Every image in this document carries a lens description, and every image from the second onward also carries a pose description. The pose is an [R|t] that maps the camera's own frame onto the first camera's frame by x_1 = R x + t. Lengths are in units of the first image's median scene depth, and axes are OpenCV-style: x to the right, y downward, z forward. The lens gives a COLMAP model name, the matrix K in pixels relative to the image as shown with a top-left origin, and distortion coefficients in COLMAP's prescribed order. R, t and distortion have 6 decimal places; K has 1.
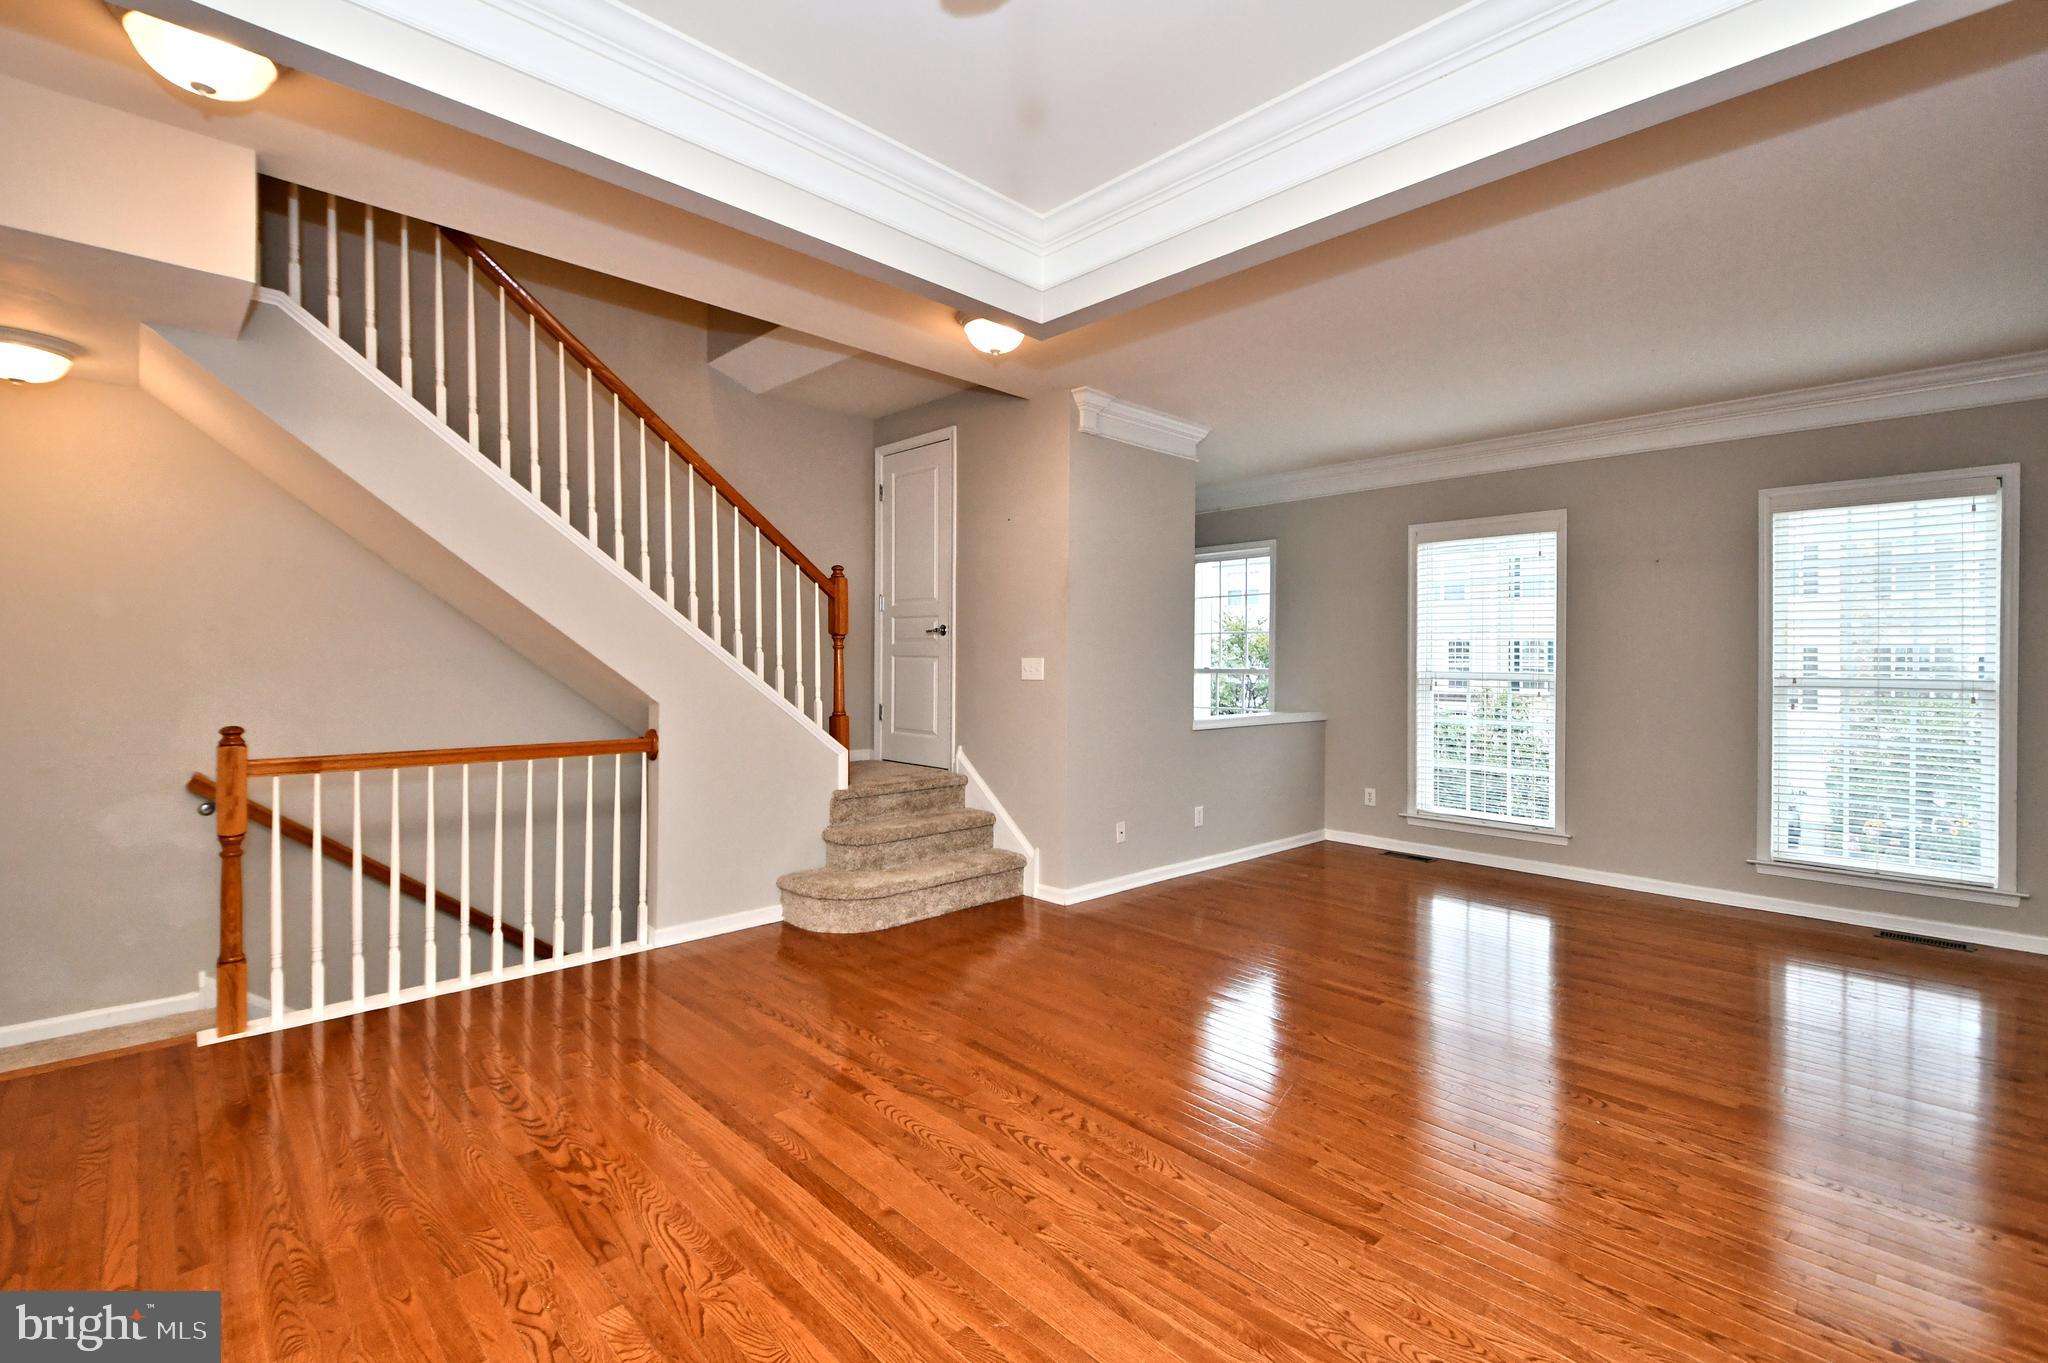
lens RADIAL K [[893.7, 0, 1017.5], [0, 893.7, 679.3], [0, 0, 1]] dist [0.002096, 0.000025]
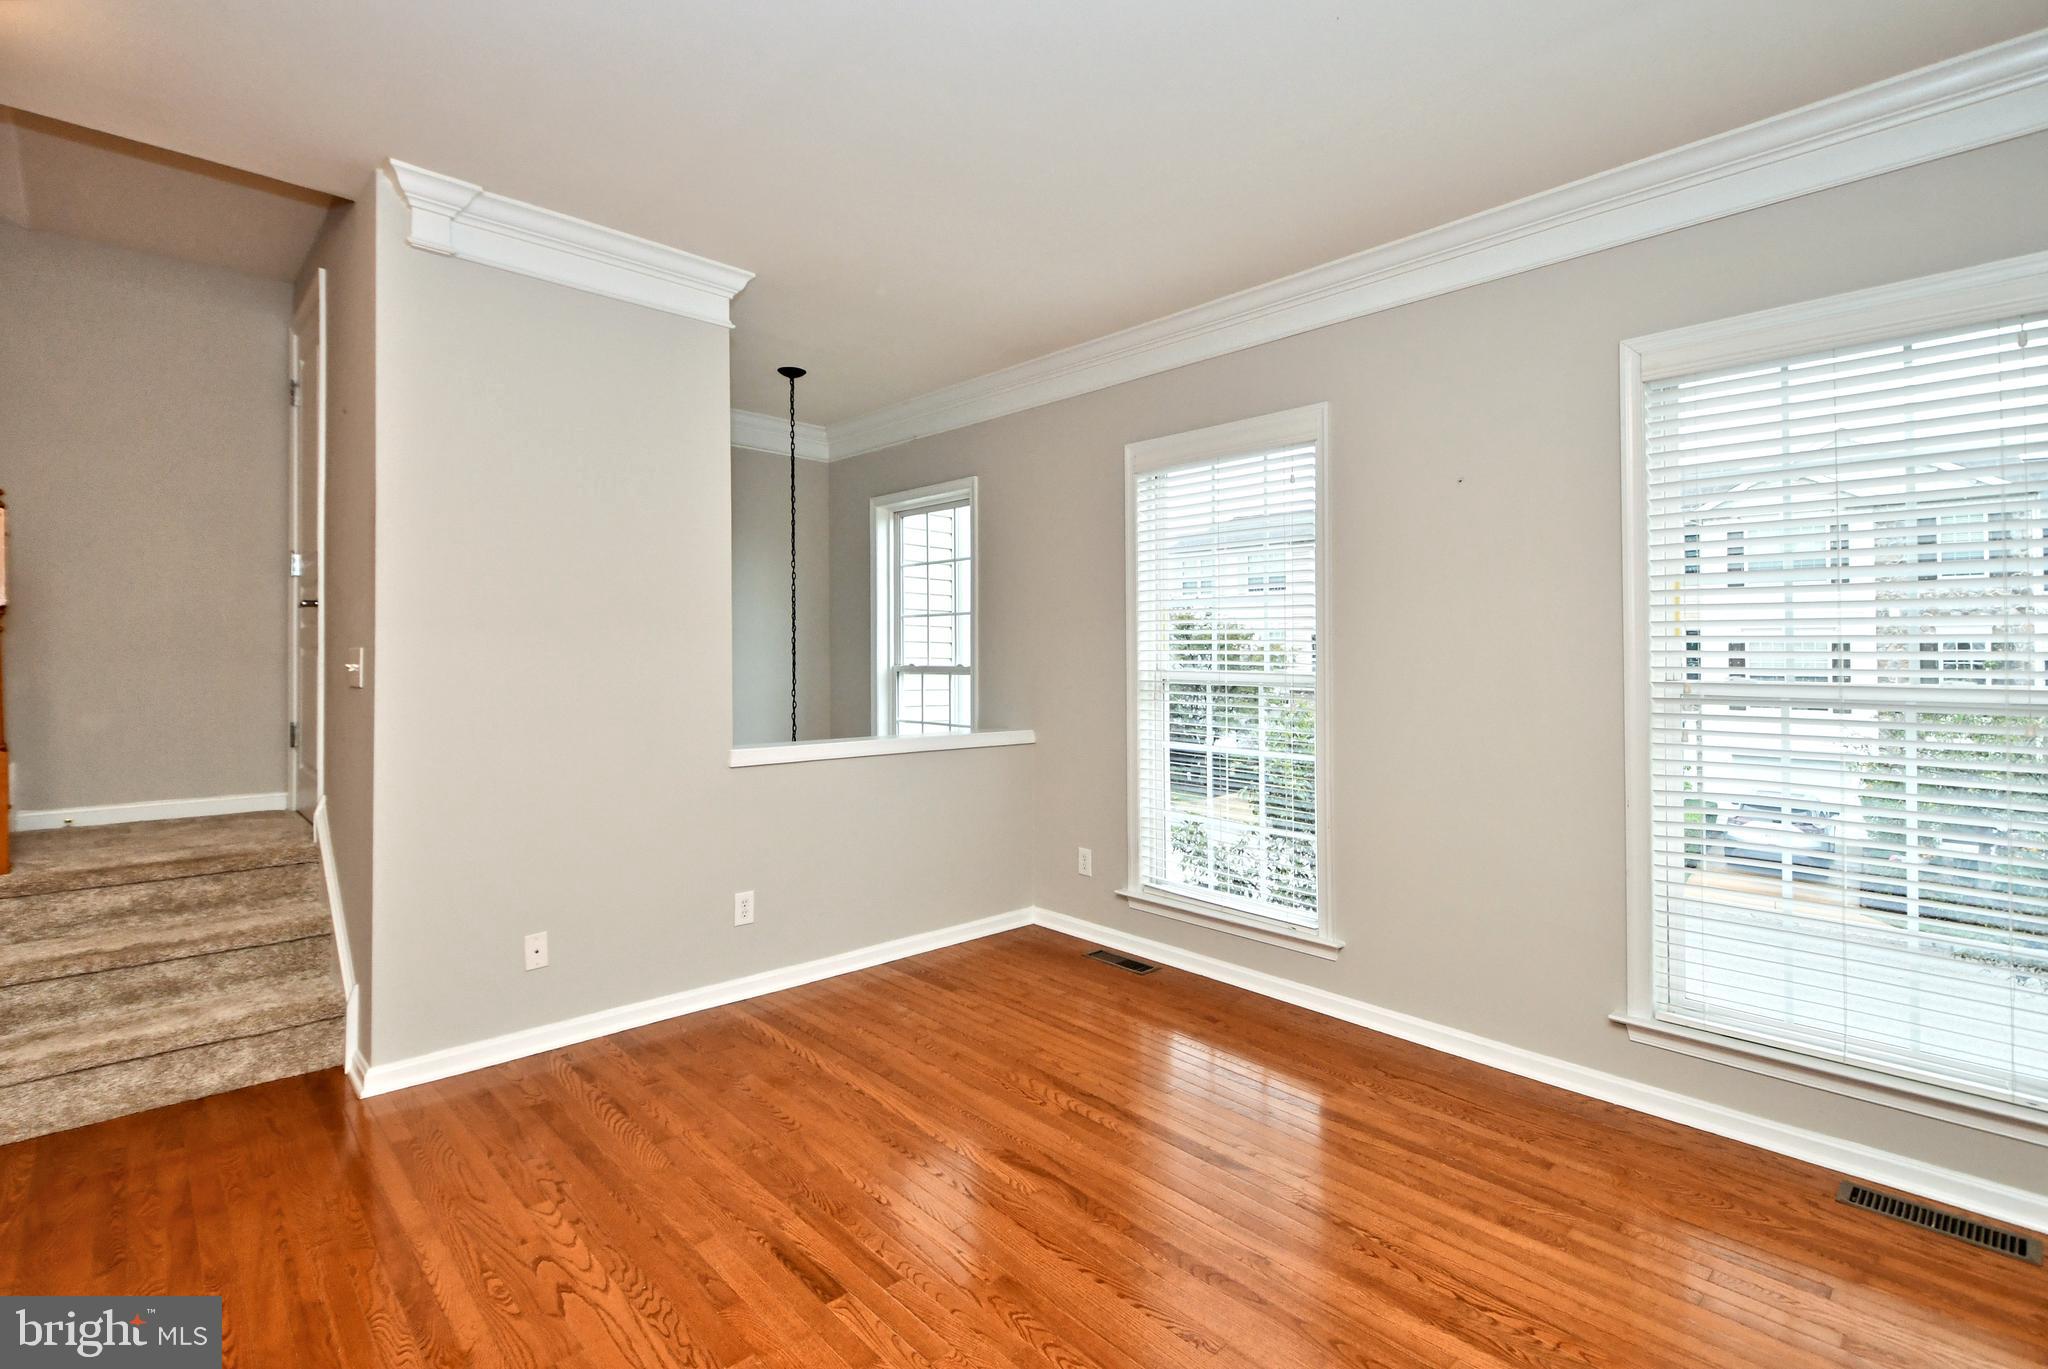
lens RADIAL K [[907.6, 0, 1029.5], [0, 907.6, 670.7], [0, 0, 1]] dist [-0.028507, -0.000635]
pose [[0.999963, -0.002624, 0.008216, 0.398865], [0.002688, 0.999966, -0.007813, -0.003842], [-0.008195, 0.007834, 0.999936, 0.386563]]
